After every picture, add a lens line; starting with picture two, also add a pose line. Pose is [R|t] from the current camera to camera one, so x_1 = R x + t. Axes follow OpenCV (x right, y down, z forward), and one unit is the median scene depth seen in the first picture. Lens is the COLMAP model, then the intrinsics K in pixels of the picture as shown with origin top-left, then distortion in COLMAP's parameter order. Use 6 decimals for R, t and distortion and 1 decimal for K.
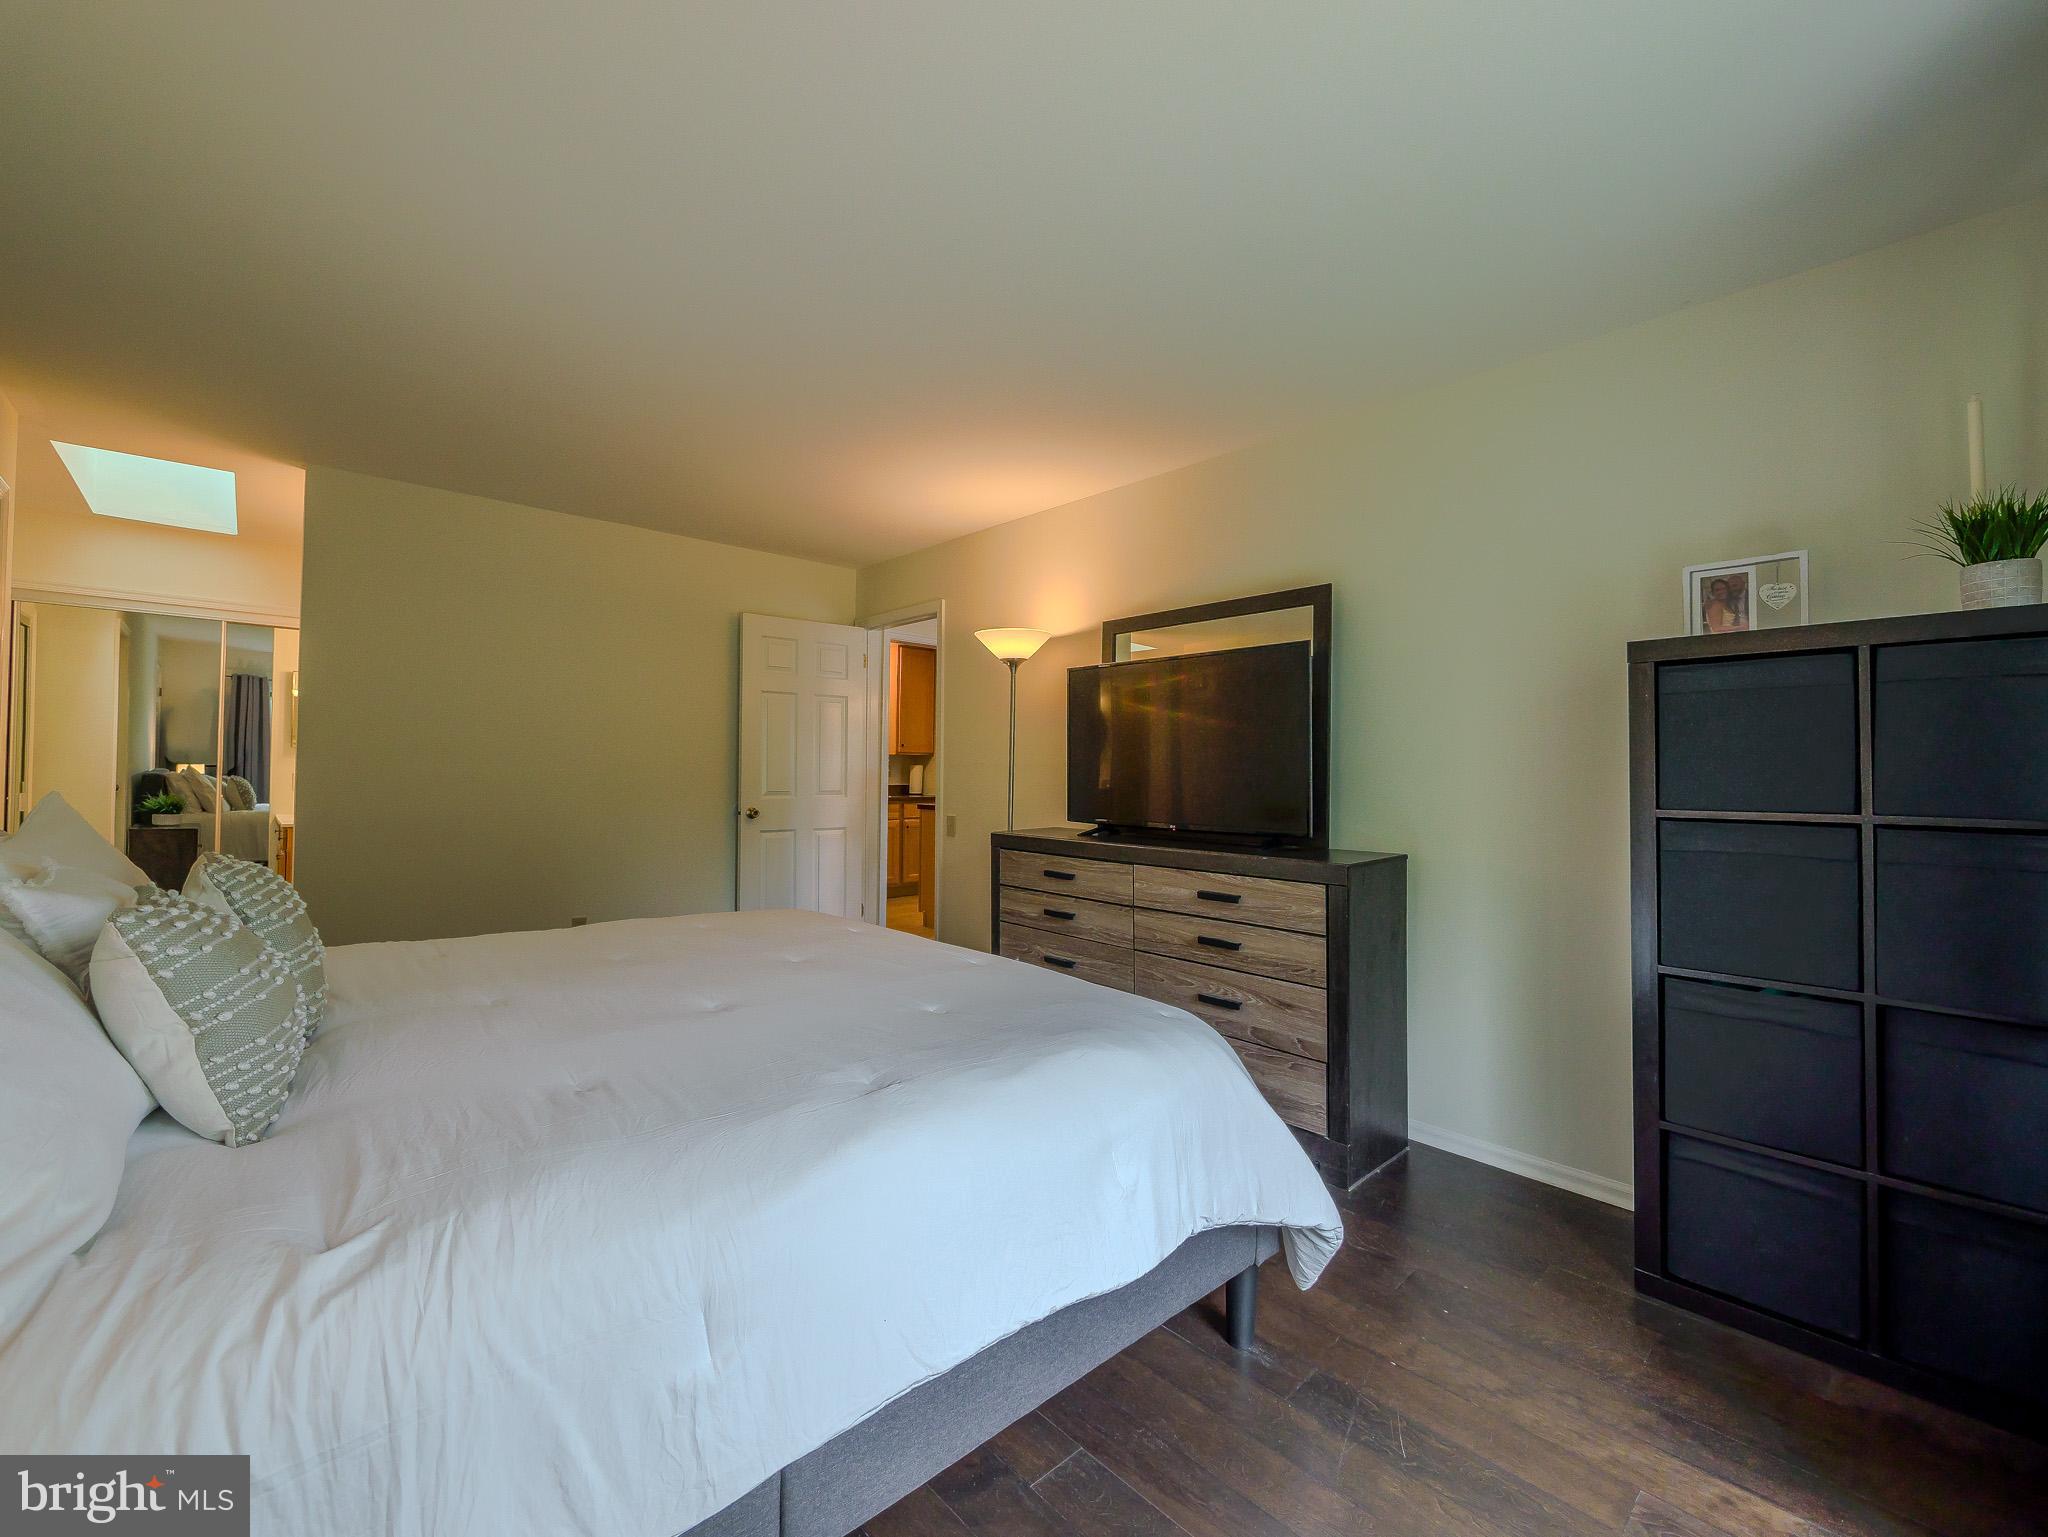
lens RADIAL K [[856.2, 0, 1028.1], [0, 856.2, 769.4], [0, 0, 1]] dist [-0.006291, 0.000002]
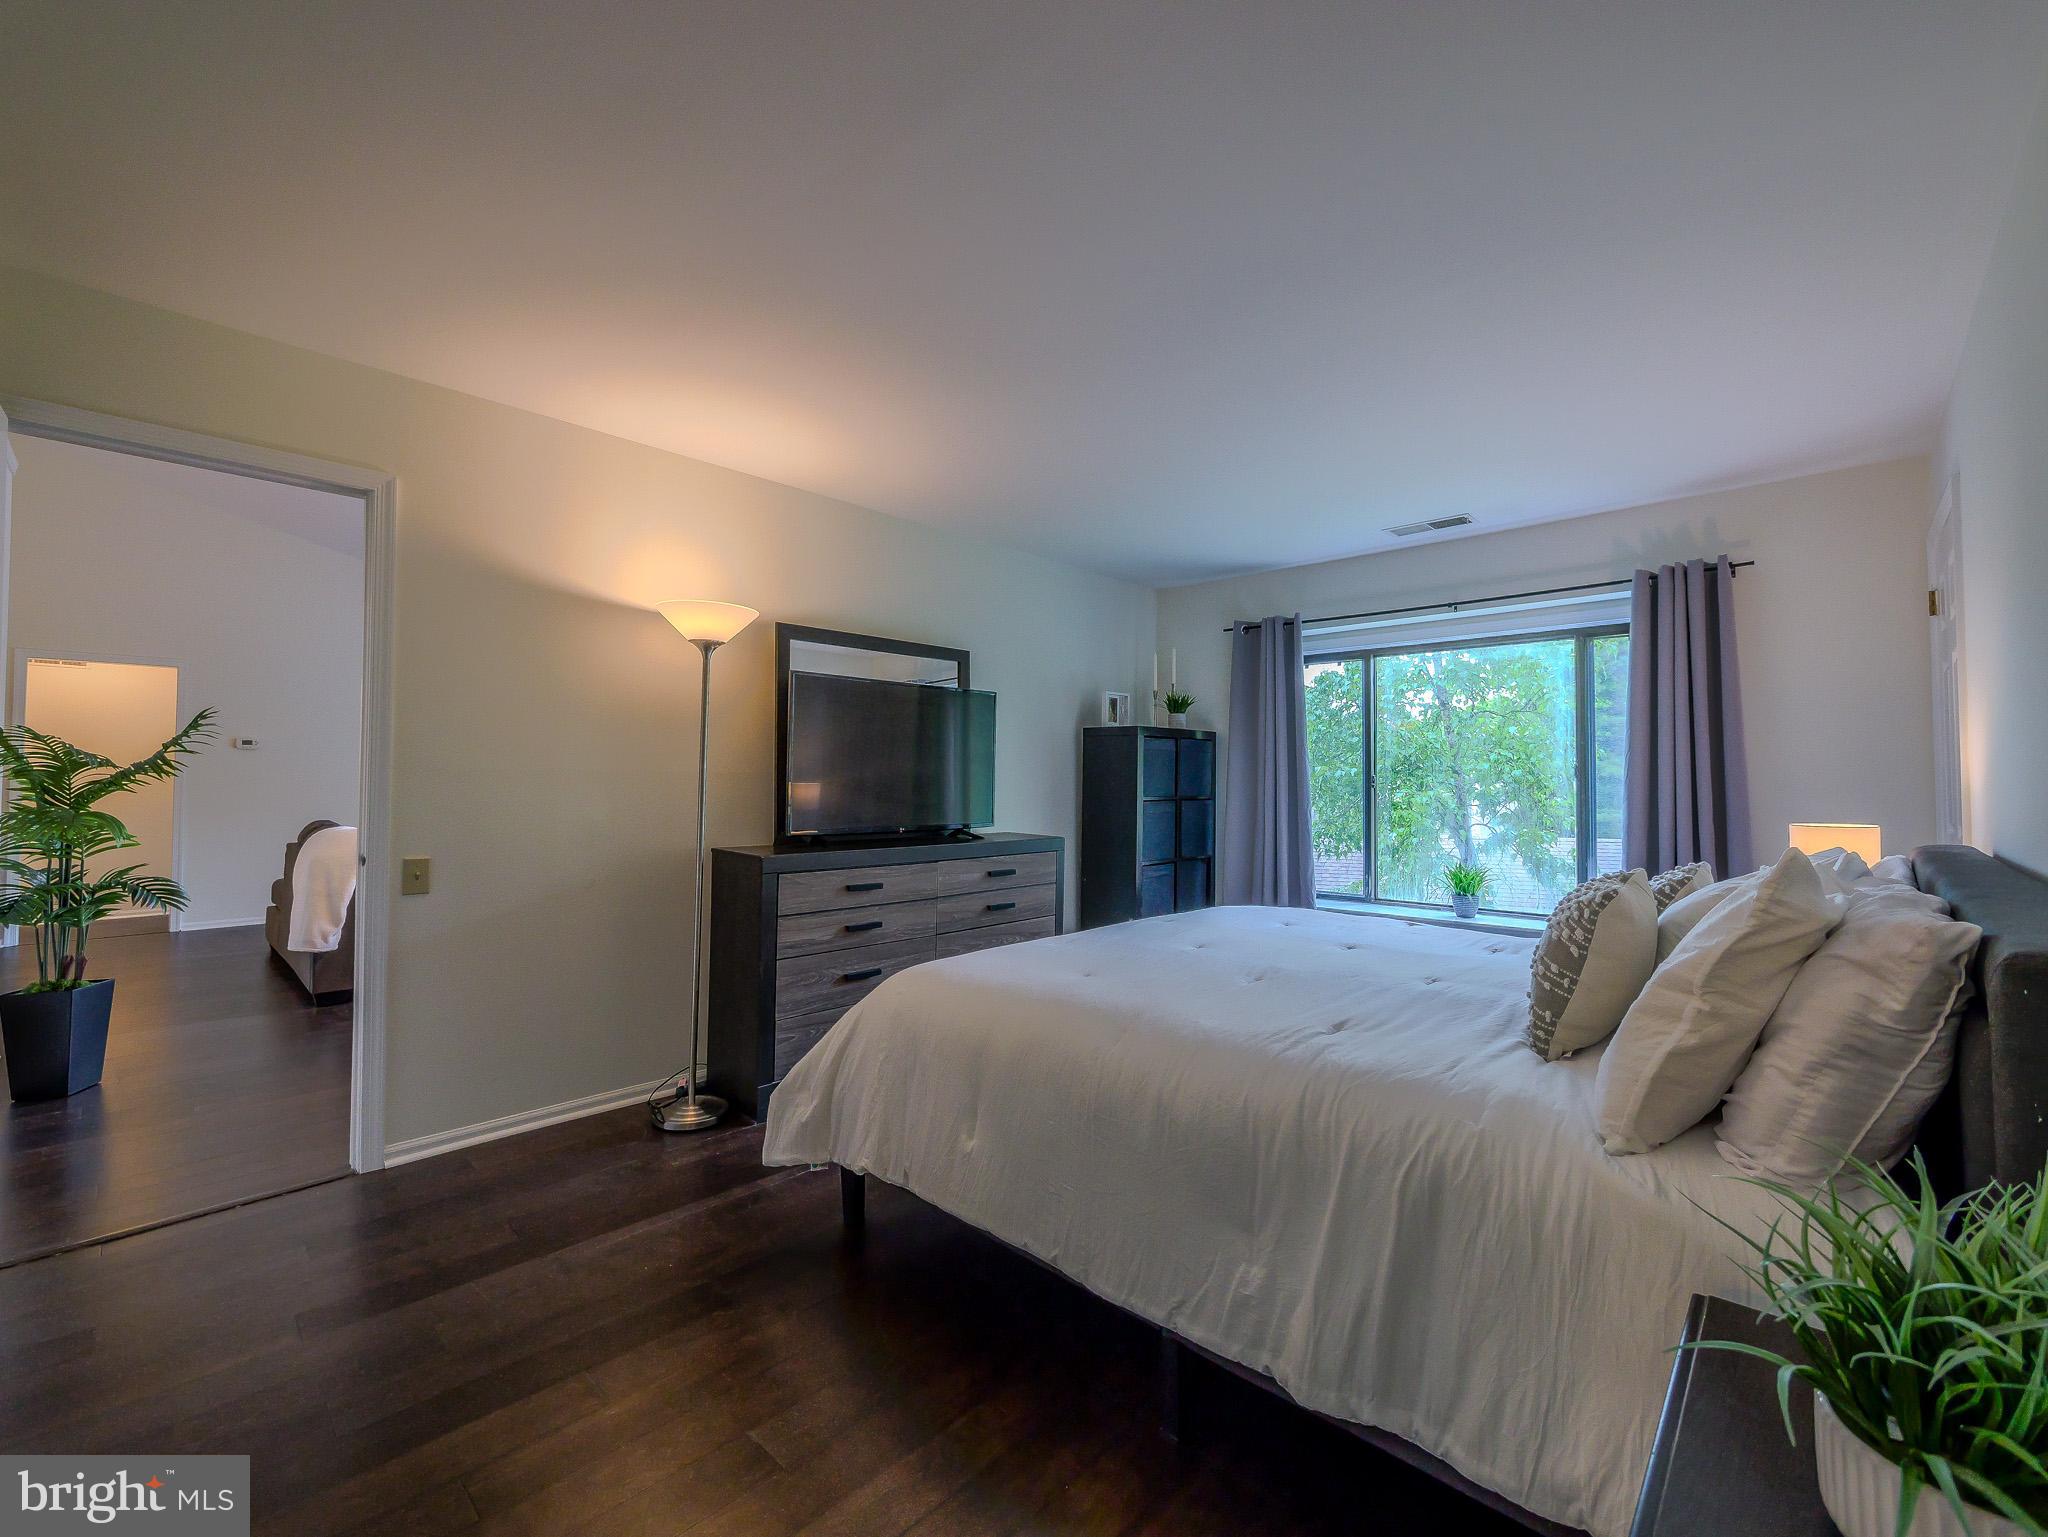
lens RADIAL K [[856.2, 0, 1024.8], [0, 856.2, 763.7], [0, 0, 1]] dist [-0.006291, 0.000002]
pose [[-0.078804, 0.001698, 0.996889, -0.990895], [-0.017613, 0.999840, -0.003095, -0.020824], [-0.996735, -0.017802, -0.078762, 0.913272]]
